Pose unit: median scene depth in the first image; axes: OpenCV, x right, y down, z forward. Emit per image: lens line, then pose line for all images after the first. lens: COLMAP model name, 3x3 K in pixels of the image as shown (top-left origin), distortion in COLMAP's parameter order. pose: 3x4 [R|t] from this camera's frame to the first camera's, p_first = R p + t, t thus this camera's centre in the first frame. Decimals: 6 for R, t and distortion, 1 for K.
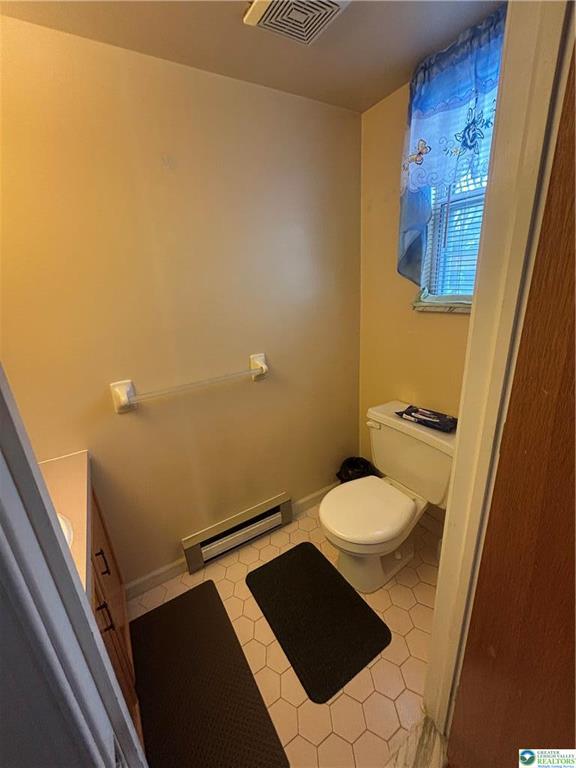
lens RADIAL K [[308.7, 0, 288.8], [0, 308.7, 383.1], [0, 0, 1]] dist [-0.001347, -0.000193]
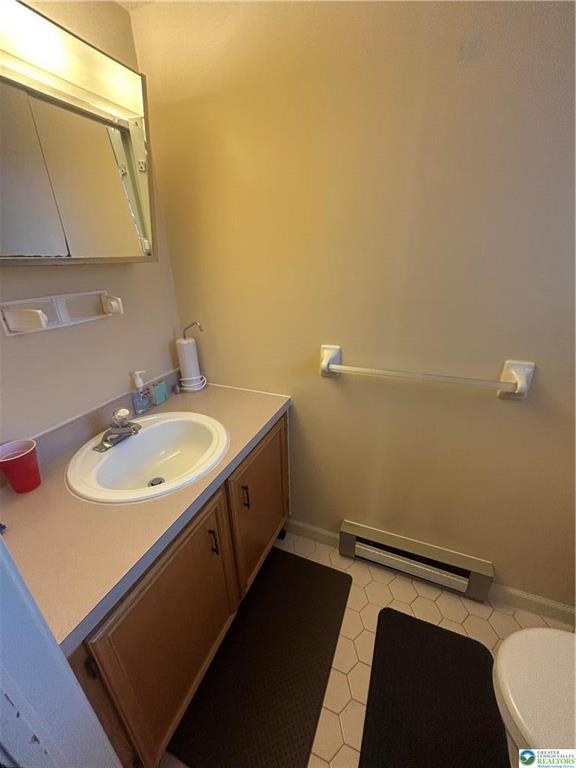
lens RADIAL K [[308.7, 0, 288.2], [0, 308.7, 385.2], [0, 0, 1]] dist [-0.001347, -0.000193]
pose [[0.574488, 0.369177, -0.730528, 0.102897], [-0.273183, 0.927811, 0.254043, -0.079524], [0.771579, 0.053623, 0.633869, 0.239115]]
